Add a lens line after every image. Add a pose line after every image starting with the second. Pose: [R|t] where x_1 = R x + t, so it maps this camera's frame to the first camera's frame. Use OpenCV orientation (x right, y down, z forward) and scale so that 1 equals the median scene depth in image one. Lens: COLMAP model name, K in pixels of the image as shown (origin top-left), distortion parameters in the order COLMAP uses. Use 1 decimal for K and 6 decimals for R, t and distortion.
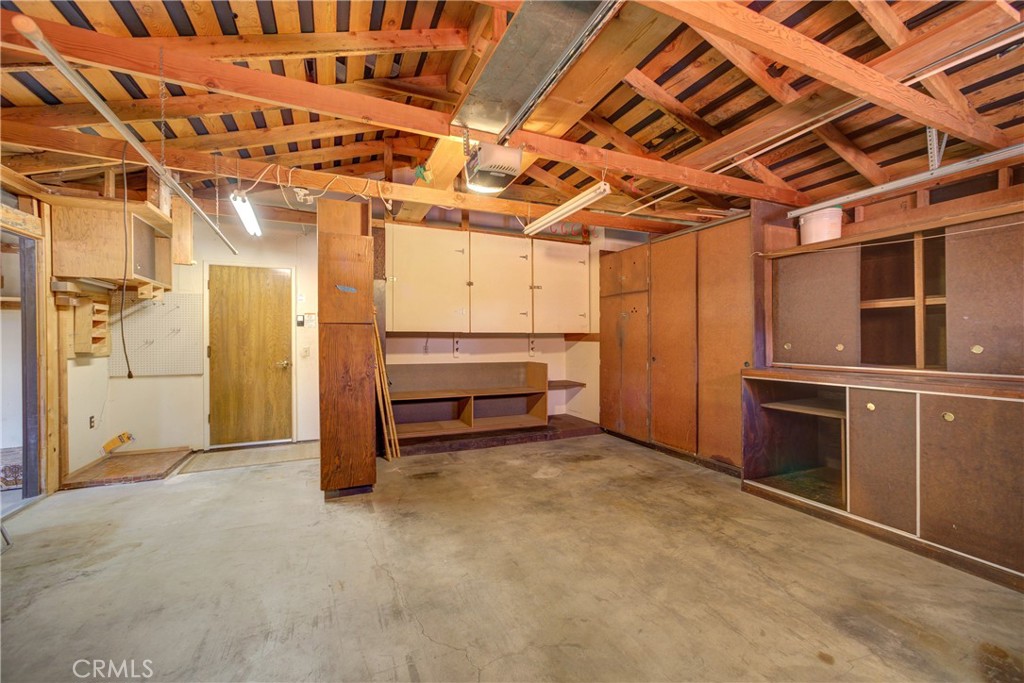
lens RADIAL K [[402.2, 0, 513.4], [0, 402.2, 344.0], [0, 0, 1]] dist [-0.005974, 0.001583]
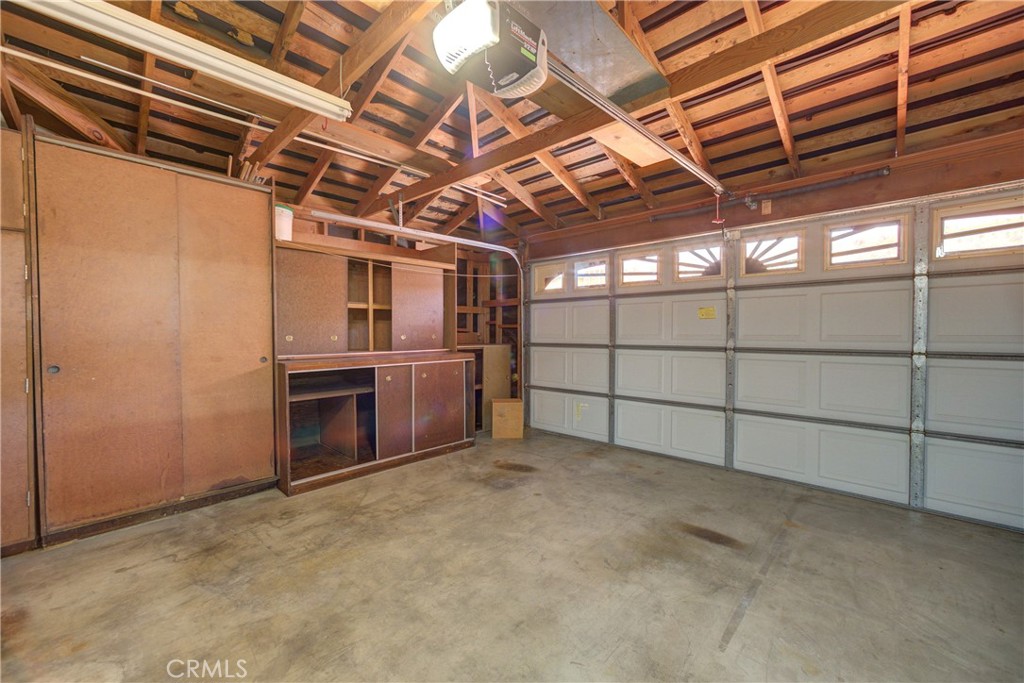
lens RADIAL K [[402.2, 0, 509.1], [0, 402.2, 341.3], [0, 0, 1]] dist [-0.005974, 0.001583]
pose [[-0.368697, -0.016875, 0.929396, -0.538779], [0.012268, 0.999660, 0.023017, -0.003406], [-0.929469, 0.019888, -0.368365, 1.015963]]
